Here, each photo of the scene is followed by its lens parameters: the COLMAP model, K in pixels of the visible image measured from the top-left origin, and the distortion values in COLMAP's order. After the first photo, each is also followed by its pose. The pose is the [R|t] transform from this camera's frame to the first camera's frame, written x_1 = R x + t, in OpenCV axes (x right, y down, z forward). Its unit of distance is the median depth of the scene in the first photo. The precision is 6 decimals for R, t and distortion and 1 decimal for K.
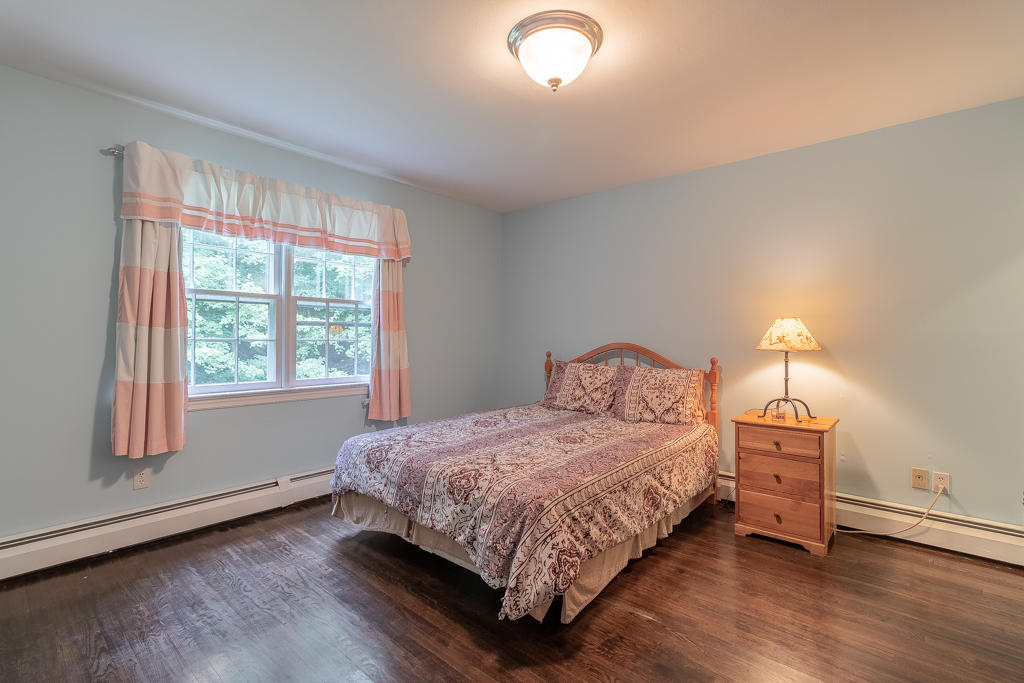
lens RADIAL K [[469.6, 0, 513.3], [0, 469.6, 333.9], [0, 0, 1]] dist [-0.001321, -0.000047]
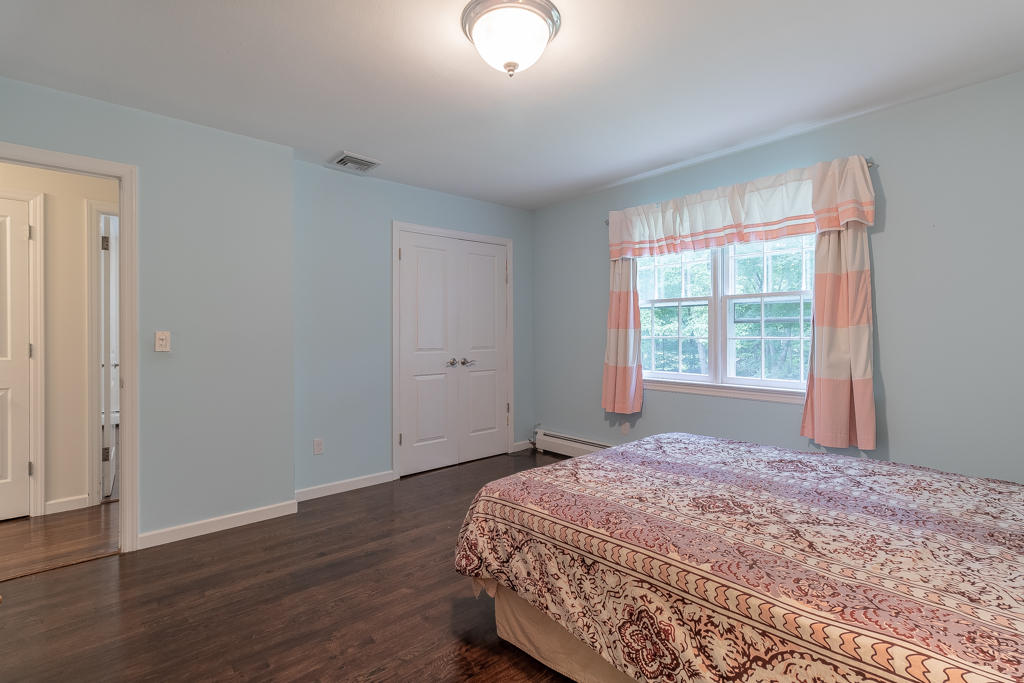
lens RADIAL K [[469.6, 0, 513.3], [0, 469.6, 333.9], [0, 0, 1]] dist [-0.001321, -0.000047]
pose [[-0.129681, -0.004524, -0.991546, 0.735992], [0.010101, 0.999932, -0.005883, 0.006317], [0.991504, -0.010778, -0.129626, 0.802903]]
